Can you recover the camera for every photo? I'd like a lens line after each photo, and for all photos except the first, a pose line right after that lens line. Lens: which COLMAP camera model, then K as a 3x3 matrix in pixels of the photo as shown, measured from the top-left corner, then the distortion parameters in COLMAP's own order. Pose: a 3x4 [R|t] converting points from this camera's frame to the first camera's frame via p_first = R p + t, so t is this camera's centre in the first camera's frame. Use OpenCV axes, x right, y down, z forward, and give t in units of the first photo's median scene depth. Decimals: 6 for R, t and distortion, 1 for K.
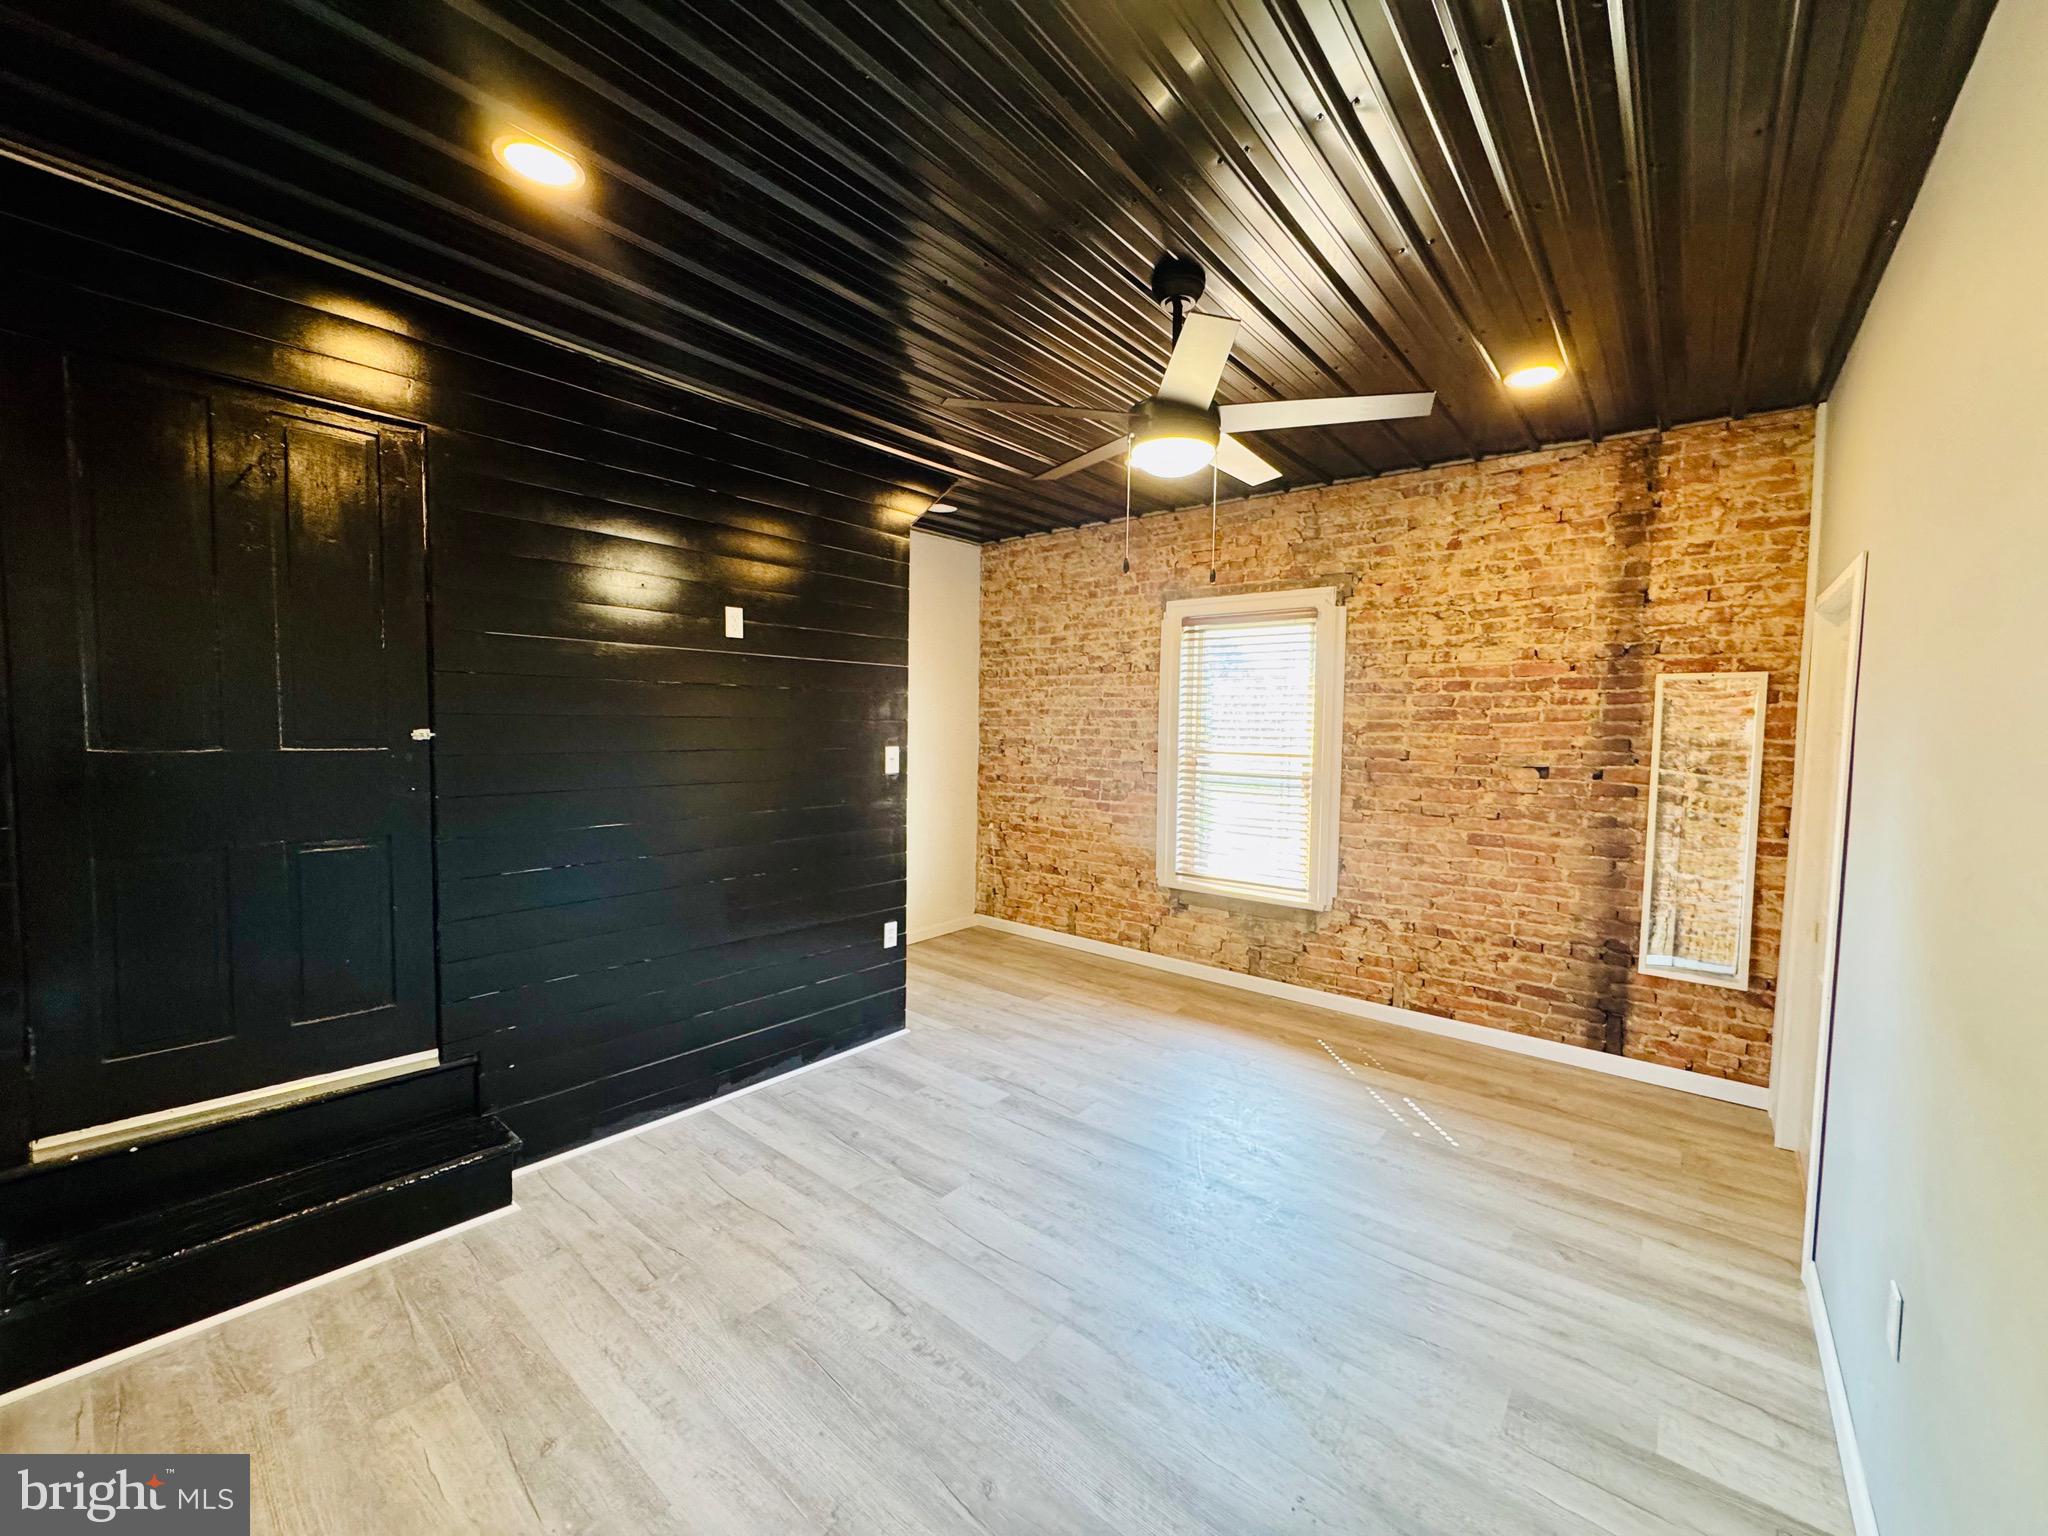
lens RADIAL K [[813.7, 0, 1018.1], [0, 813.7, 761.2], [0, 0, 1]] dist [-0.002745, 0.000307]
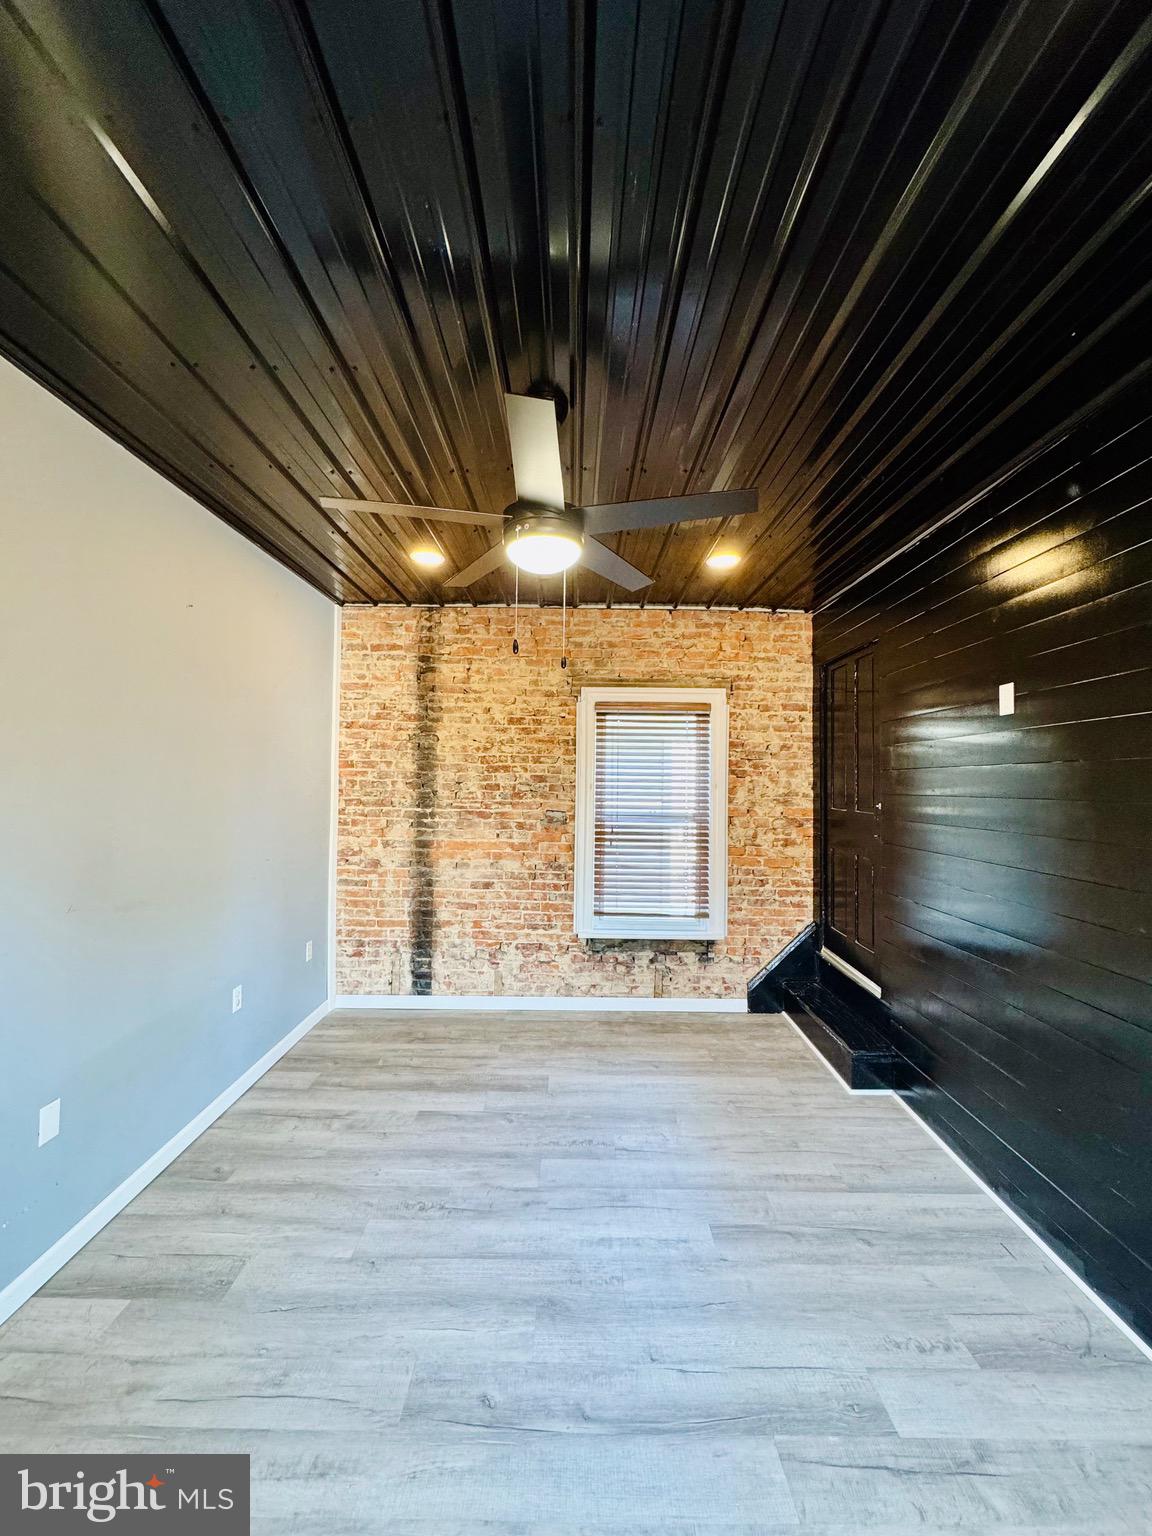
lens RADIAL K [[610.3, 0, 577.7], [0, 610.3, 766.5], [0, 0, 1]] dist [-0.002745, 0.000307]
pose [[-0.763910, -0.044647, -0.643776, 0.563854], [-0.057910, 0.998322, -0.000519, -0.069761], [0.642719, 0.036885, -0.765214, 1.396450]]
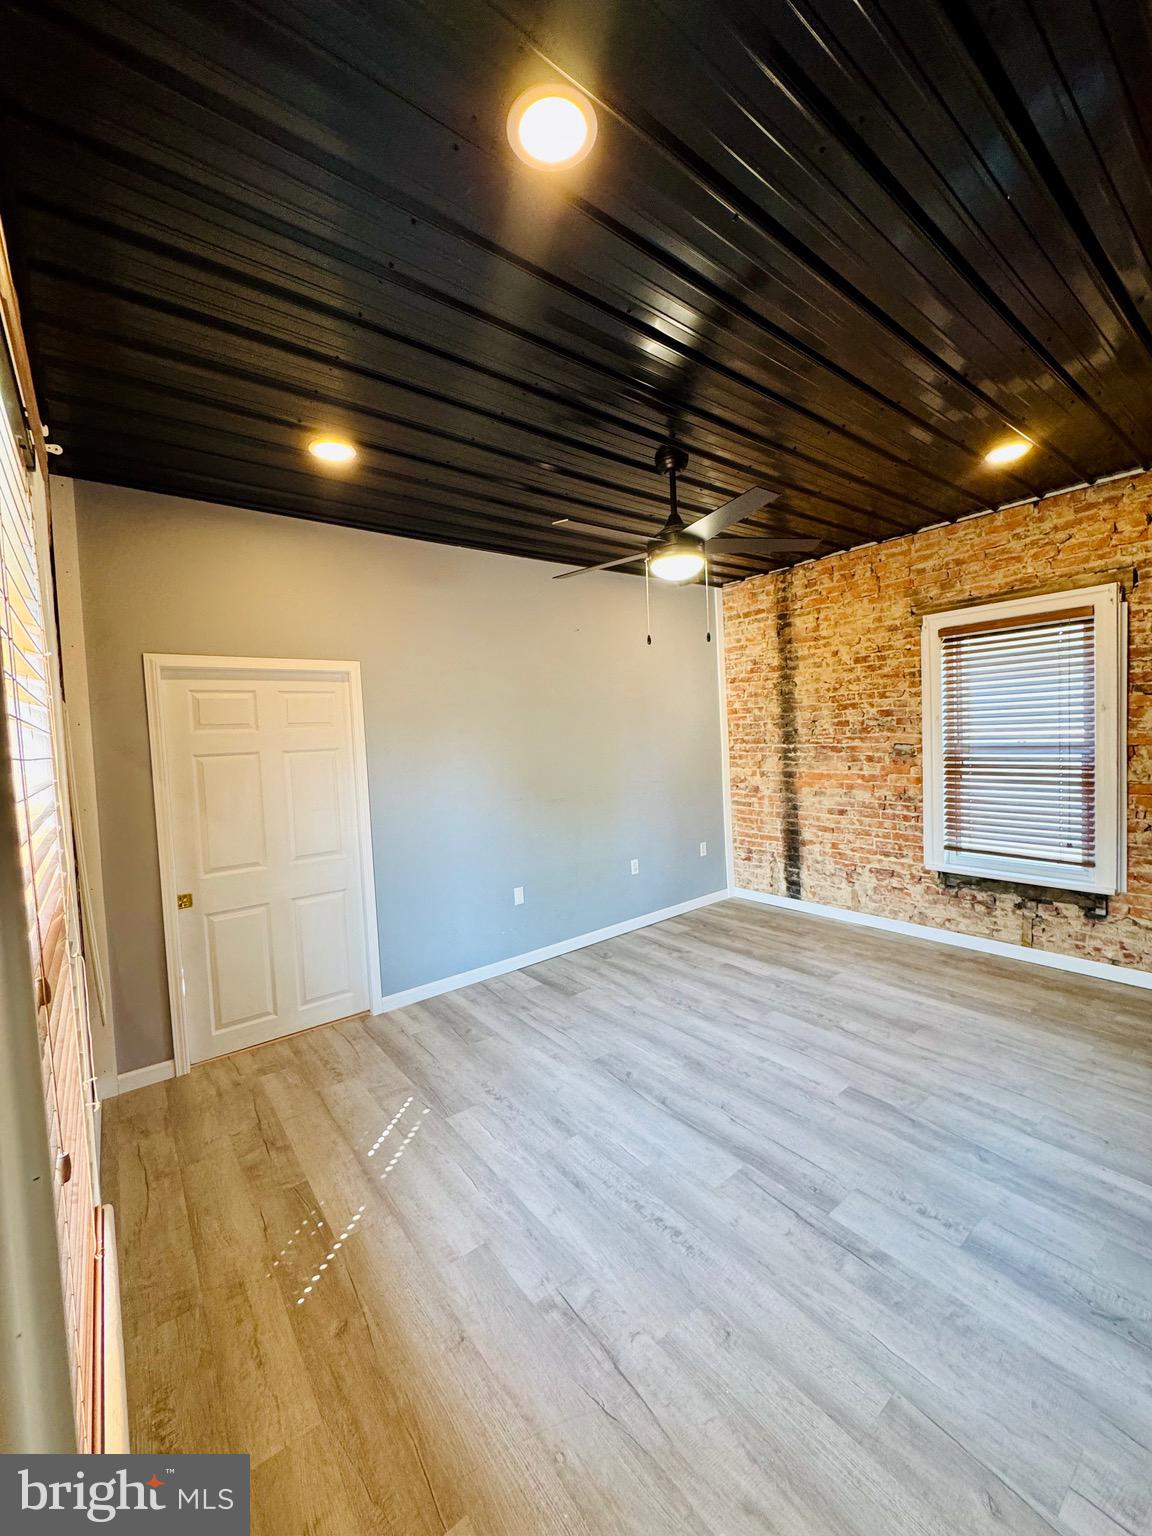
lens RADIAL K [[610.3, 0, 576.3], [0, 610.3, 768.5], [0, 0, 1]] dist [-0.002745, 0.000307]
pose [[-0.977174, 0.017688, 0.211701, 0.113810], [0.042532, 0.992640, 0.113385, -0.104070], [-0.208138, 0.119801, -0.970735, 1.865105]]
